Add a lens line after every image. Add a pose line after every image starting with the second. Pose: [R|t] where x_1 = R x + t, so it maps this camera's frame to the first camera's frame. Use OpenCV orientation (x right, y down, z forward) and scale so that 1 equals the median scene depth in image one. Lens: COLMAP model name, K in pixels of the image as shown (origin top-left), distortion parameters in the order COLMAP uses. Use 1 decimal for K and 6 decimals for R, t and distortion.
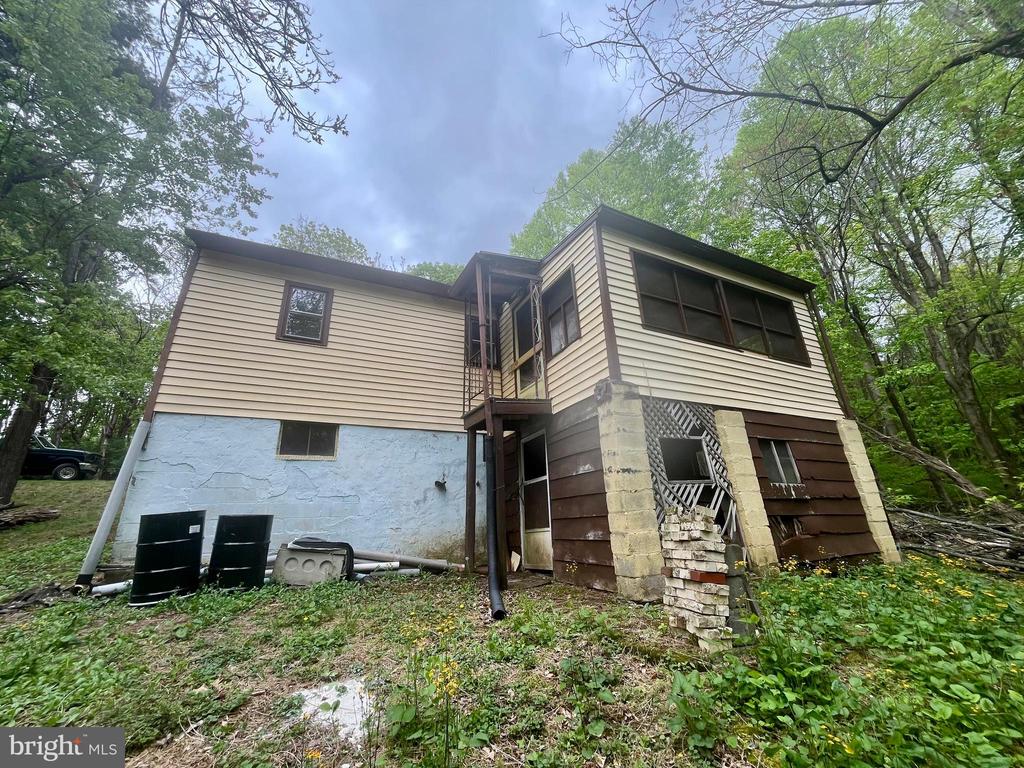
lens RADIAL K [[406.3, 0, 515.7], [0, 406.3, 384.4], [0, 0, 1]] dist [-0.002465, -0.000283]
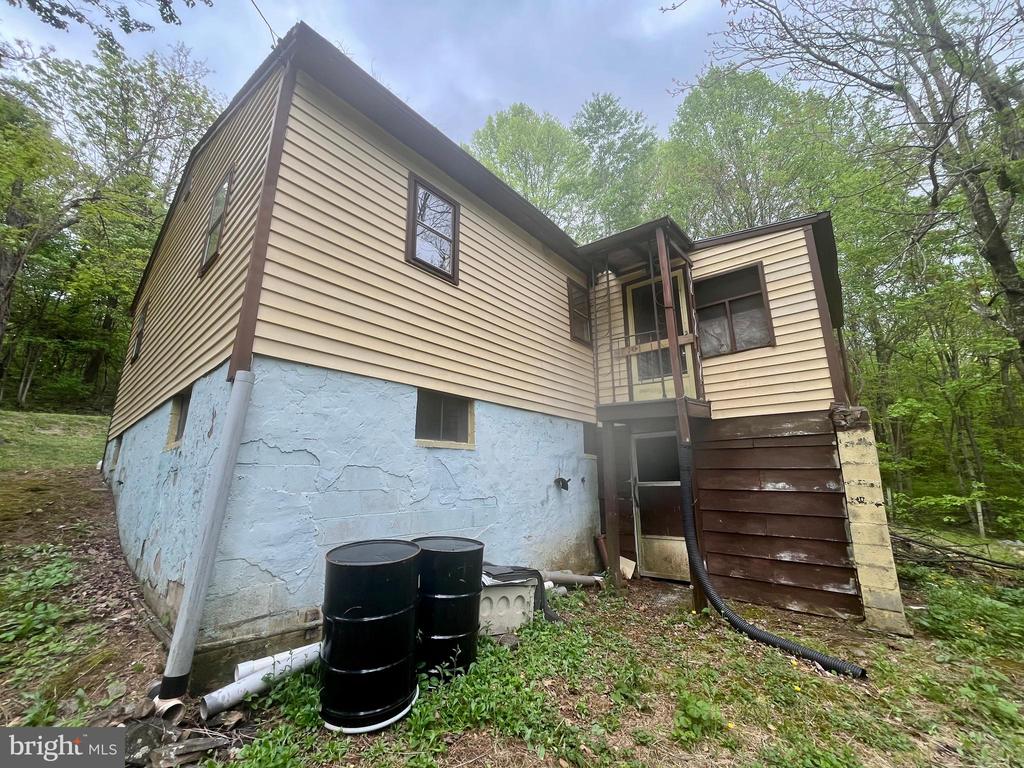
lens RADIAL K [[406.3, 0, 512.1], [0, 406.3, 383.5], [0, 0, 1]] dist [-0.002465, -0.000283]
pose [[0.914942, 0.133455, 0.380881, -0.690432], [-0.172785, 0.982409, 0.070836, 0.007198], [-0.364727, -0.130621, 0.921907, 0.324095]]
